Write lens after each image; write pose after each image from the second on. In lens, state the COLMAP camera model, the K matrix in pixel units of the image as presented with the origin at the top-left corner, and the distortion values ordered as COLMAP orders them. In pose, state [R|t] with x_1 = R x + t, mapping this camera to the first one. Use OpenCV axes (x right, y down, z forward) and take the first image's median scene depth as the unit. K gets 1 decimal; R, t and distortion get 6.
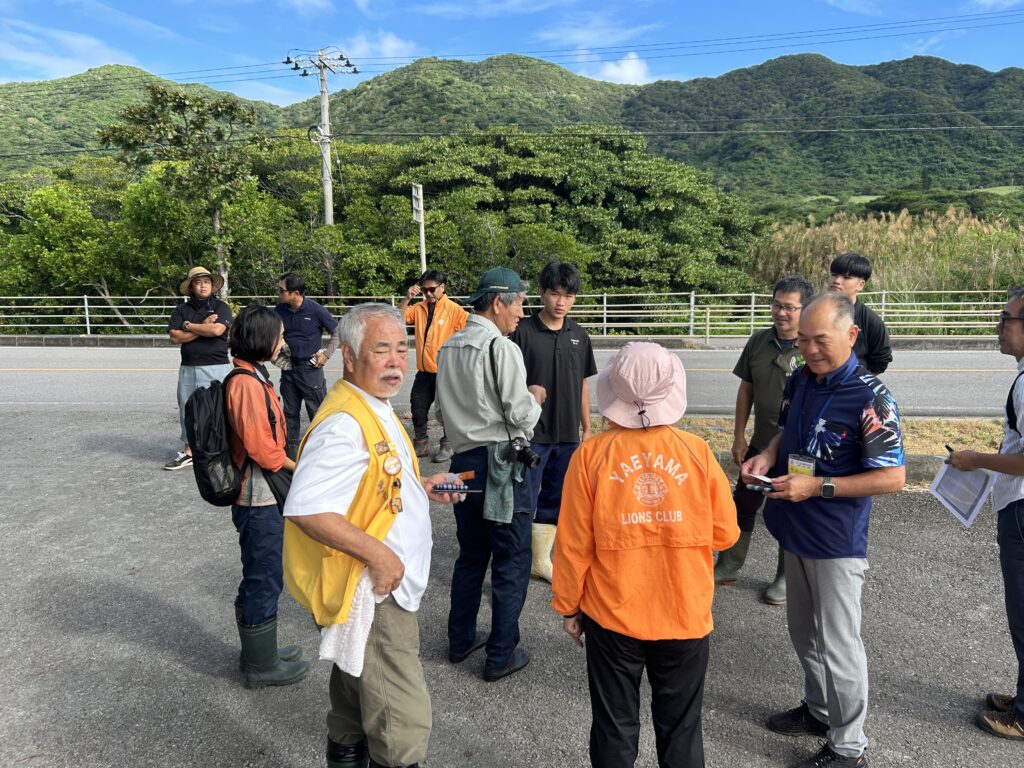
lens RADIAL K [[770.9, 0, 512.5], [0, 770.9, 382.9], [0, 0, 1]] dist [0.010855, -0.002765]
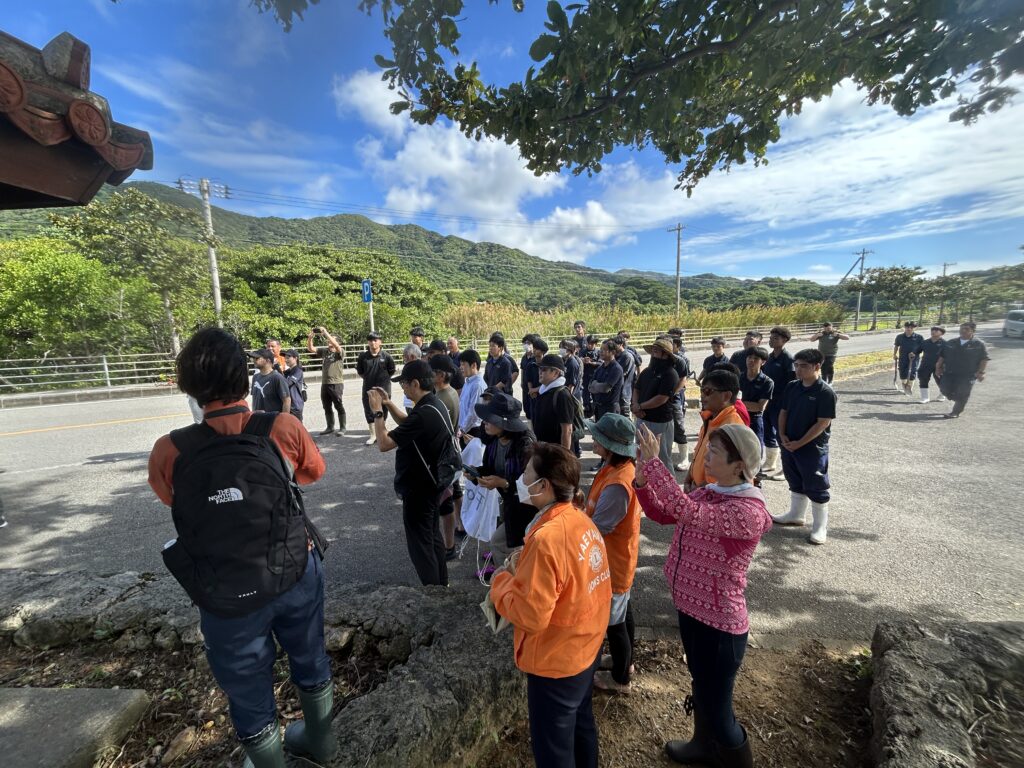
lens RADIAL K [[412.6, 0, 509.6], [0, 412.6, 381.1], [0, 0, 1]] dist [0.001796, 0.000049]
pose [[0.771564, -0.098103, 0.628541, -0.316037], [0.109047, 0.993809, 0.021253, -0.013834], [-0.626735, 0.052143, 0.777486, 0.071036]]
